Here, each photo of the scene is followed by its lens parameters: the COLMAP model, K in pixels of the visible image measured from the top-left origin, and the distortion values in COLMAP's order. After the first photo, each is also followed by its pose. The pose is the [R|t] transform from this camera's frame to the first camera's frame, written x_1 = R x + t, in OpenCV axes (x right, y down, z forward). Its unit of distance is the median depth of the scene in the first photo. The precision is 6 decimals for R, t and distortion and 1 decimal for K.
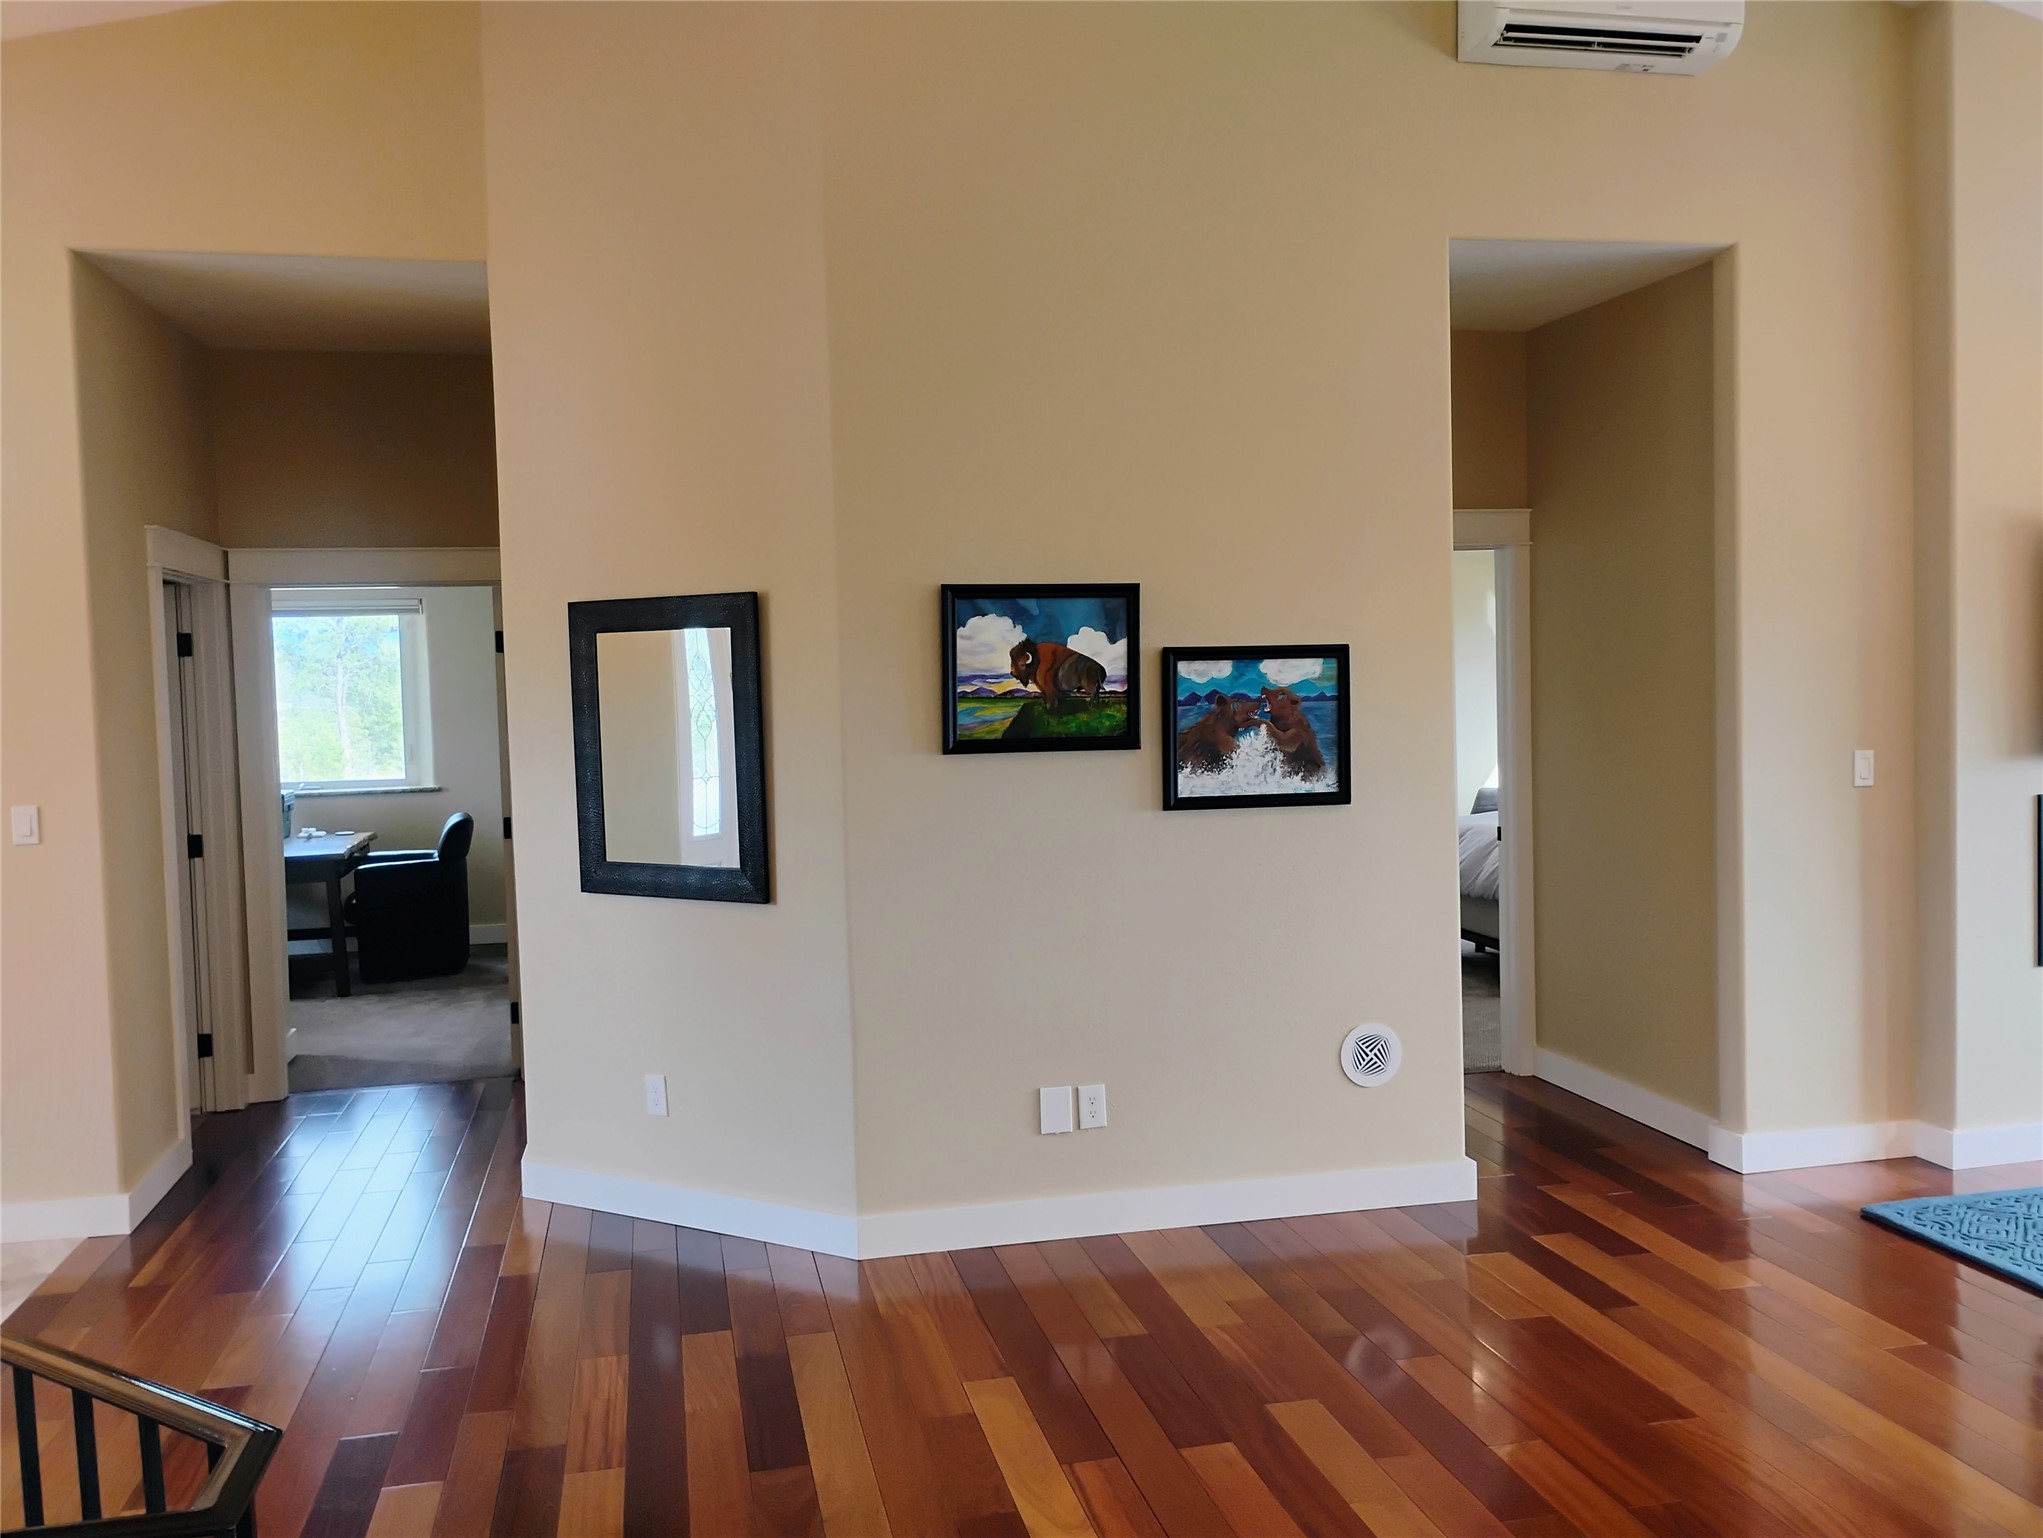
lens RADIAL K [[1713.7, 0, 1024.1], [0, 1713.7, 752.5], [0, 0, 1]] dist [0.054002, -0.062803]
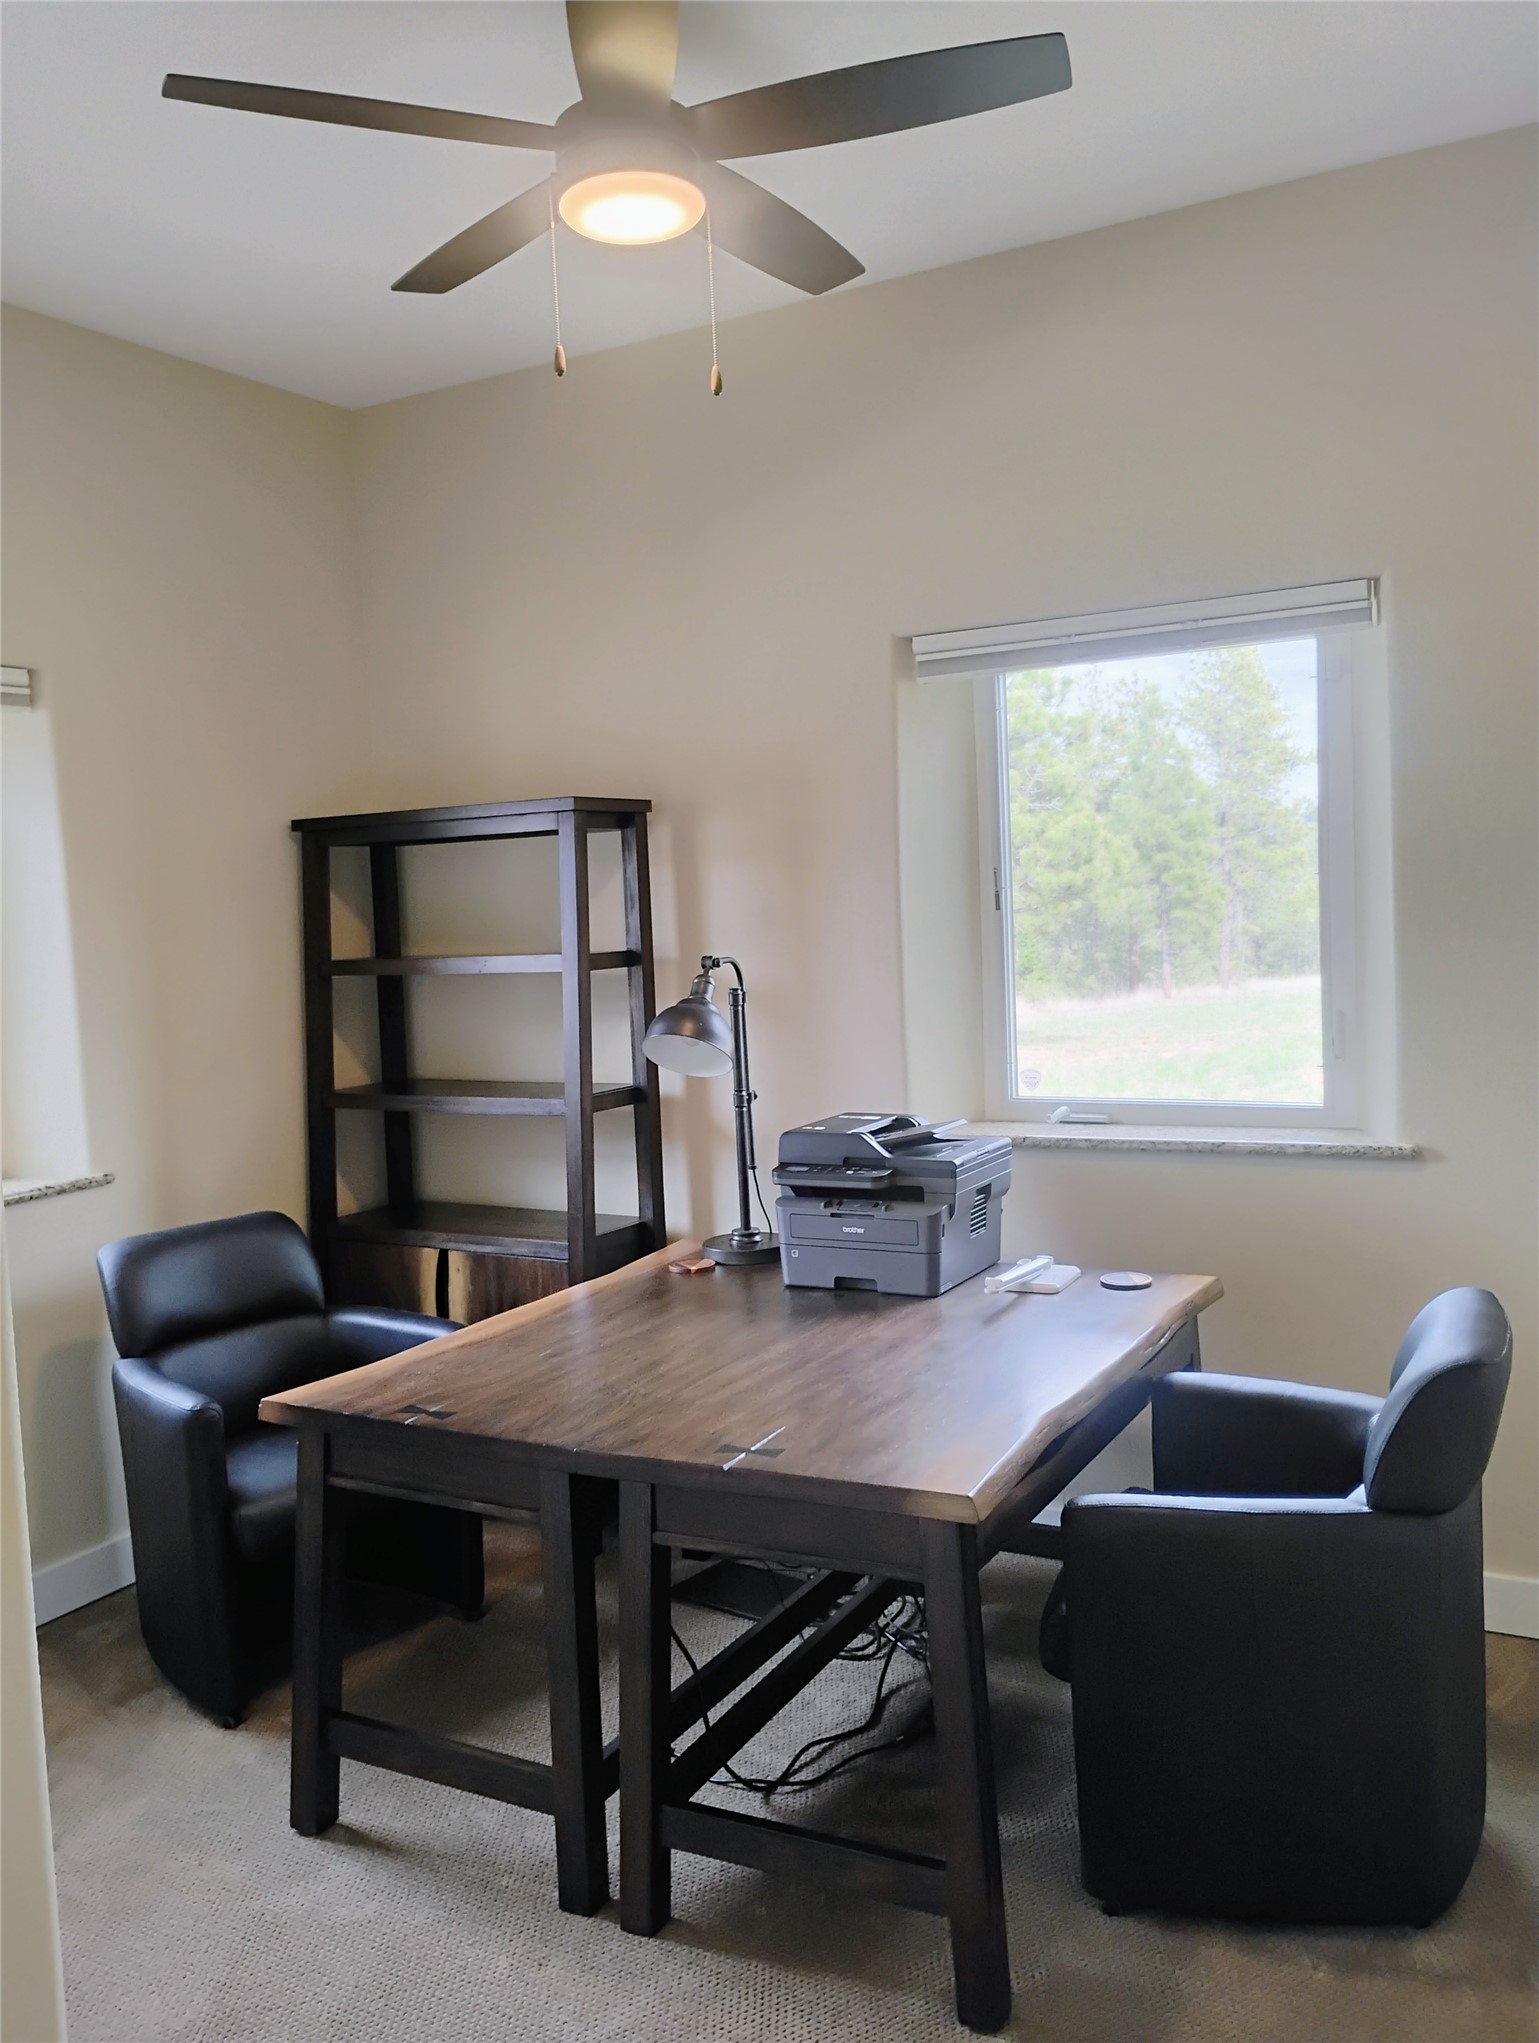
lens RADIAL K [[1713.7, 0, 760.6], [0, 1713.7, 1014.5], [0, 0, 1]] dist [0.054002, -0.062803]
pose [[0.744229, 0.038560, -0.666810, -0.213984], [-0.003875, 0.998565, 0.053419, -0.022967], [0.667913, -0.037172, 0.743311, 0.672719]]
